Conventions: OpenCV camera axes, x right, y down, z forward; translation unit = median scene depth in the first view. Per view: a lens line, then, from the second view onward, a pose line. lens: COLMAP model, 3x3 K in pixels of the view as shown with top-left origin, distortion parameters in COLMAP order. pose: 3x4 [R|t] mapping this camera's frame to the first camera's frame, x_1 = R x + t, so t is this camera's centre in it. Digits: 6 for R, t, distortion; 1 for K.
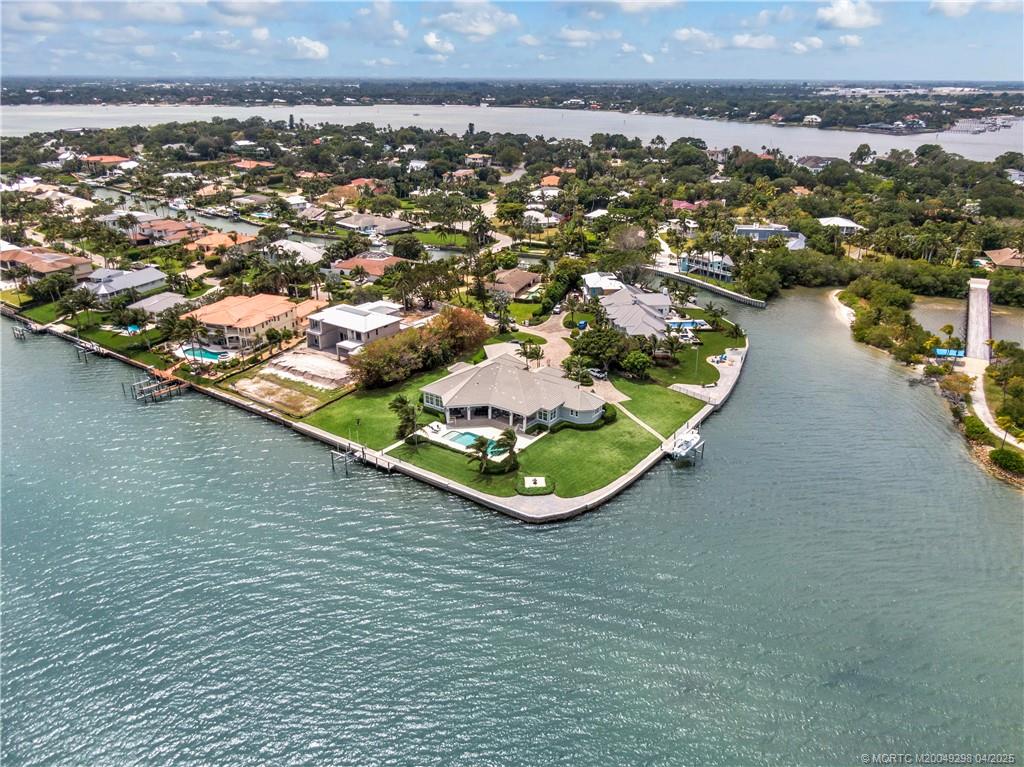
lens RADIAL K [[734.9, 0, 512.0], [0, 734.9, 383.5], [0, 0, 1]] dist [0.007489, -0.002531]
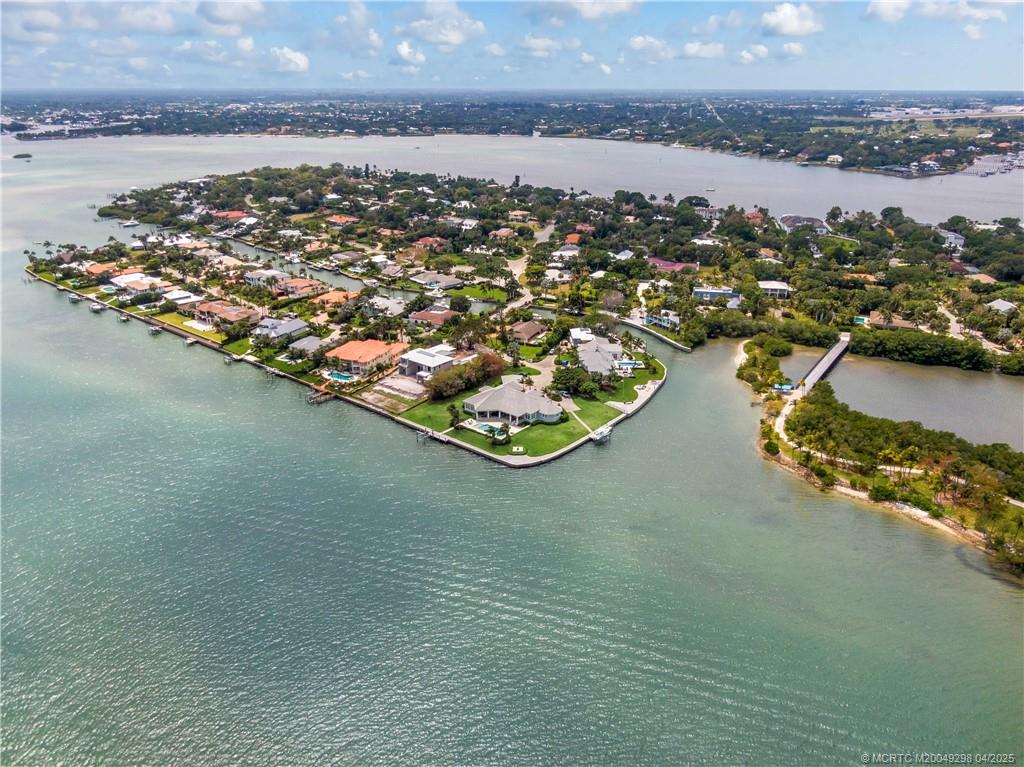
lens RADIAL K [[734.9, 0, 512.0], [0, 734.9, 383.5], [0, 0, 1]] dist [0.007489, -0.002531]
pose [[0.997263, 0.024209, -0.069860, 0.101912], [-0.025142, 0.999606, -0.012501, -0.012785], [0.069530, 0.014223, 0.997478, -0.675050]]
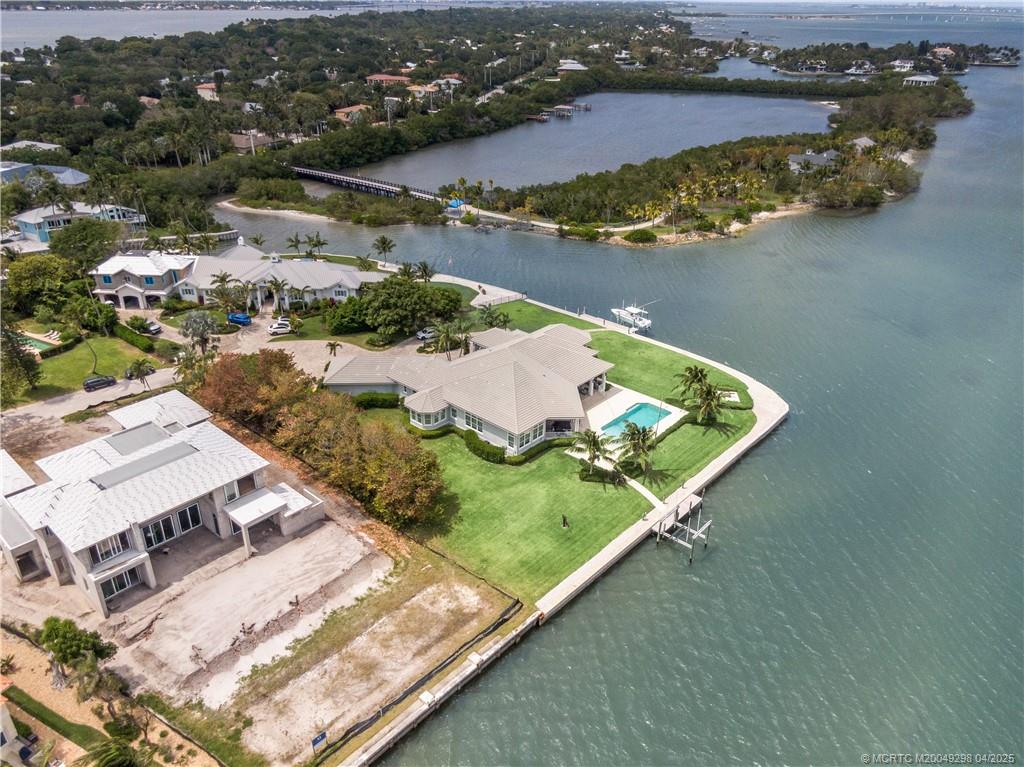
lens RADIAL K [[746.2, 0, 512.0], [0, 746.2, 383.5], [0, 0, 1]] dist [0.010043, -0.011153]
pose [[0.116899, -0.461634, 0.879334, -0.535004], [0.368725, 0.842294, 0.393170, -0.224308], [-0.922159, 0.278271, 0.268679, 0.670547]]
